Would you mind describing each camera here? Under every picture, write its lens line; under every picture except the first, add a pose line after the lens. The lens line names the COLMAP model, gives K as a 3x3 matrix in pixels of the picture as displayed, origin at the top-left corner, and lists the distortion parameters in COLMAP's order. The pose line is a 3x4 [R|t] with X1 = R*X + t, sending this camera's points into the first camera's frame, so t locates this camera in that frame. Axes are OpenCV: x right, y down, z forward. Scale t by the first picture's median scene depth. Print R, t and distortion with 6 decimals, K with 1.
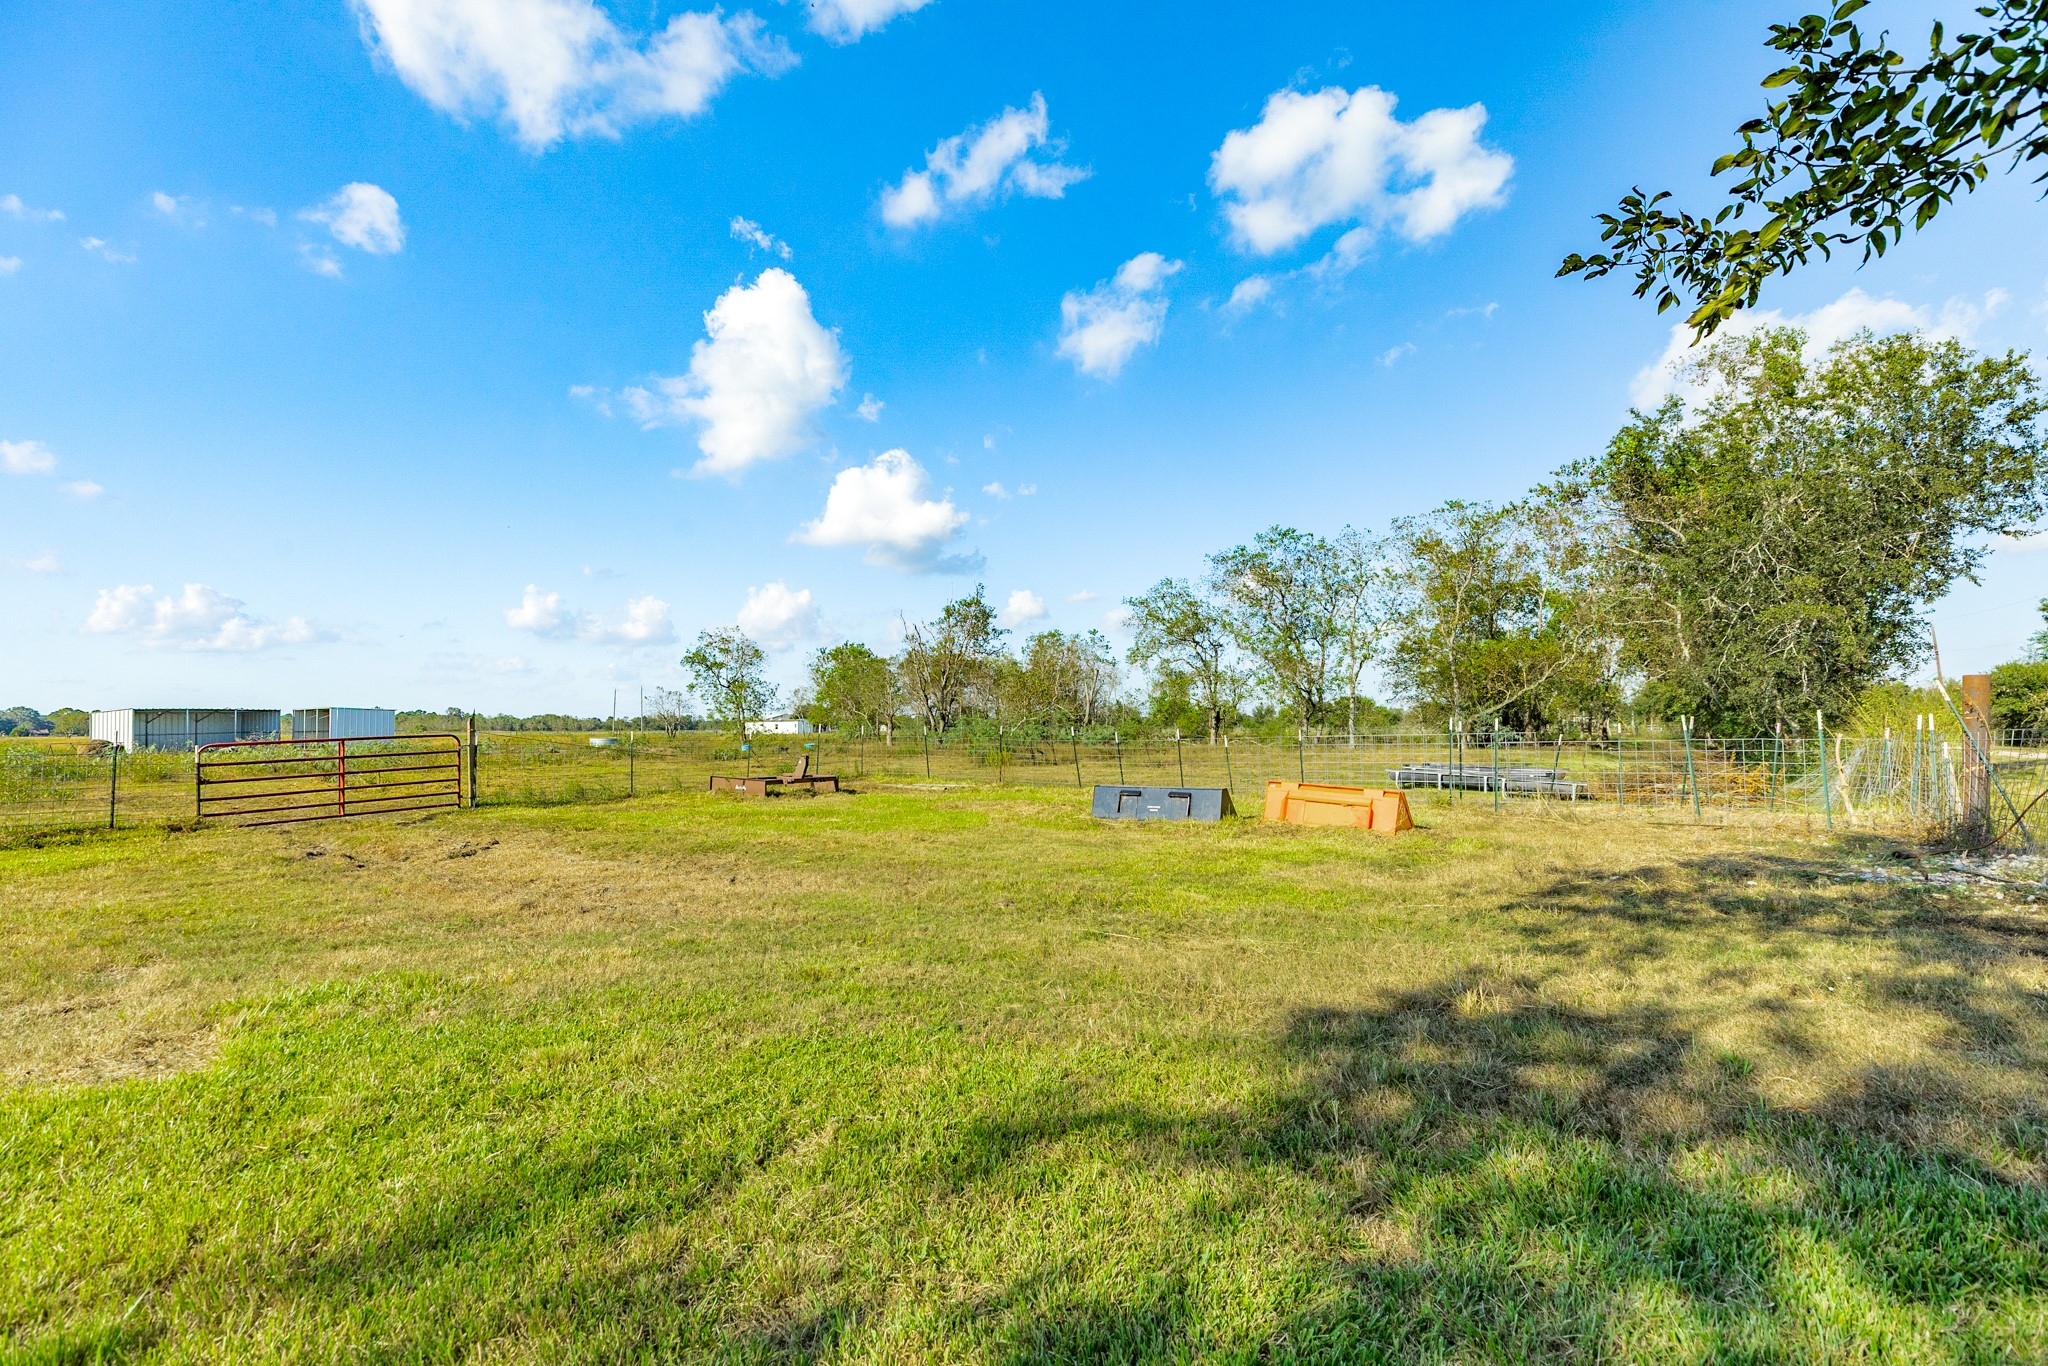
lens RADIAL K [[902.4, 0, 1024.0], [0, 902.4, 683.0], [0, 0, 1]] dist [0.002059, 0.000170]
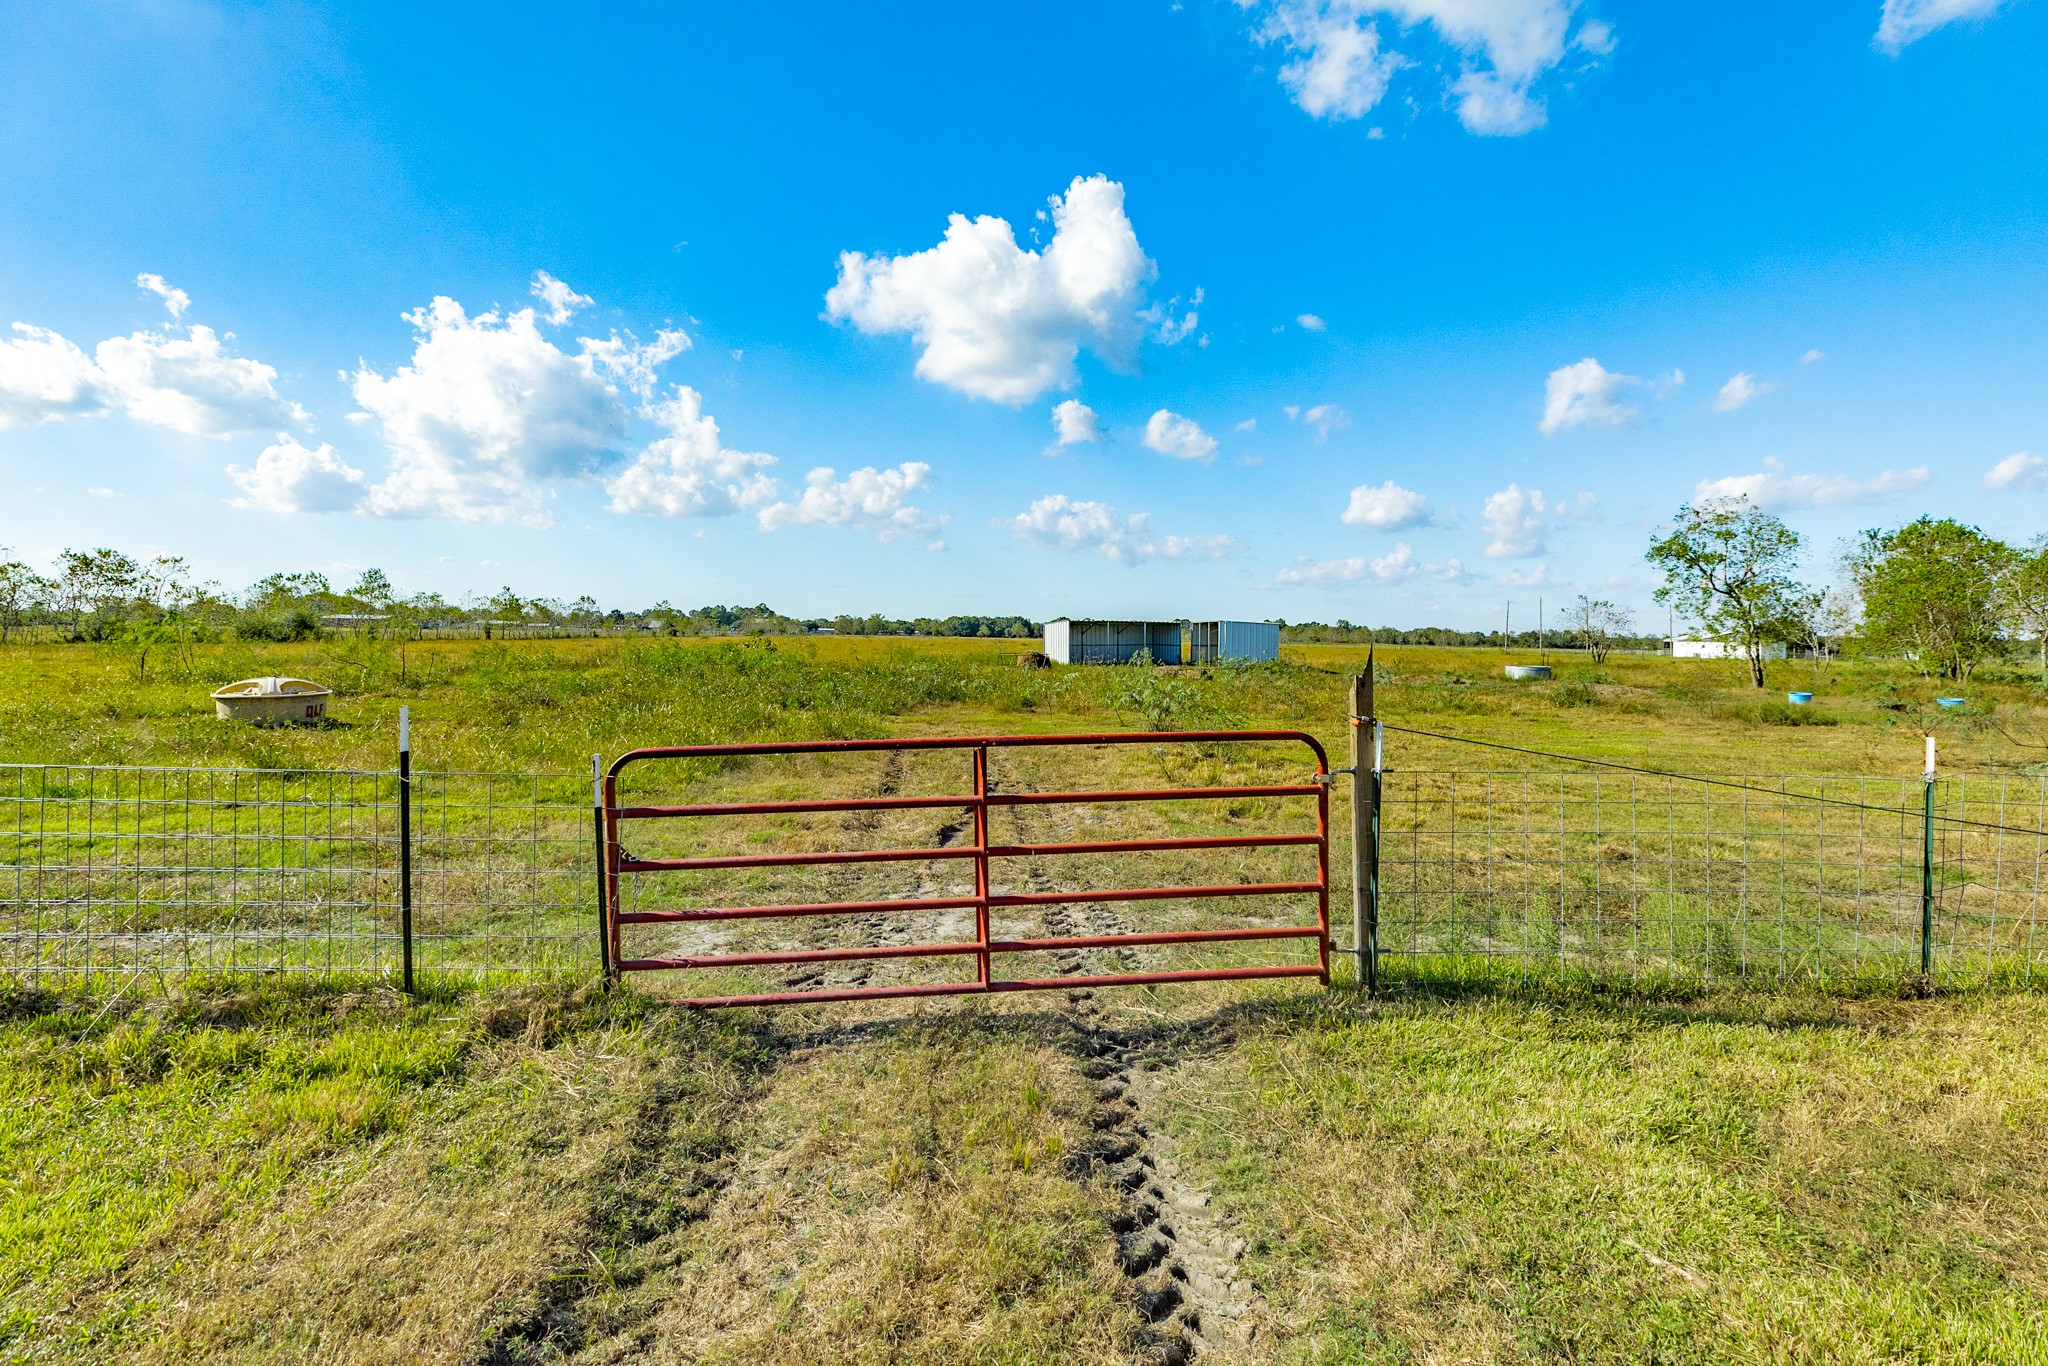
lens RADIAL K [[921.1, 0, 1033.2], [0, 921.1, 630.4], [0, 0, 1]] dist [0.001231, 0.000150]
pose [[0.631044, 0.016165, -0.775578, -0.136342], [0.013200, 0.999414, 0.031571, 0.003874], [0.775635, -0.030160, 0.630461, 0.222245]]
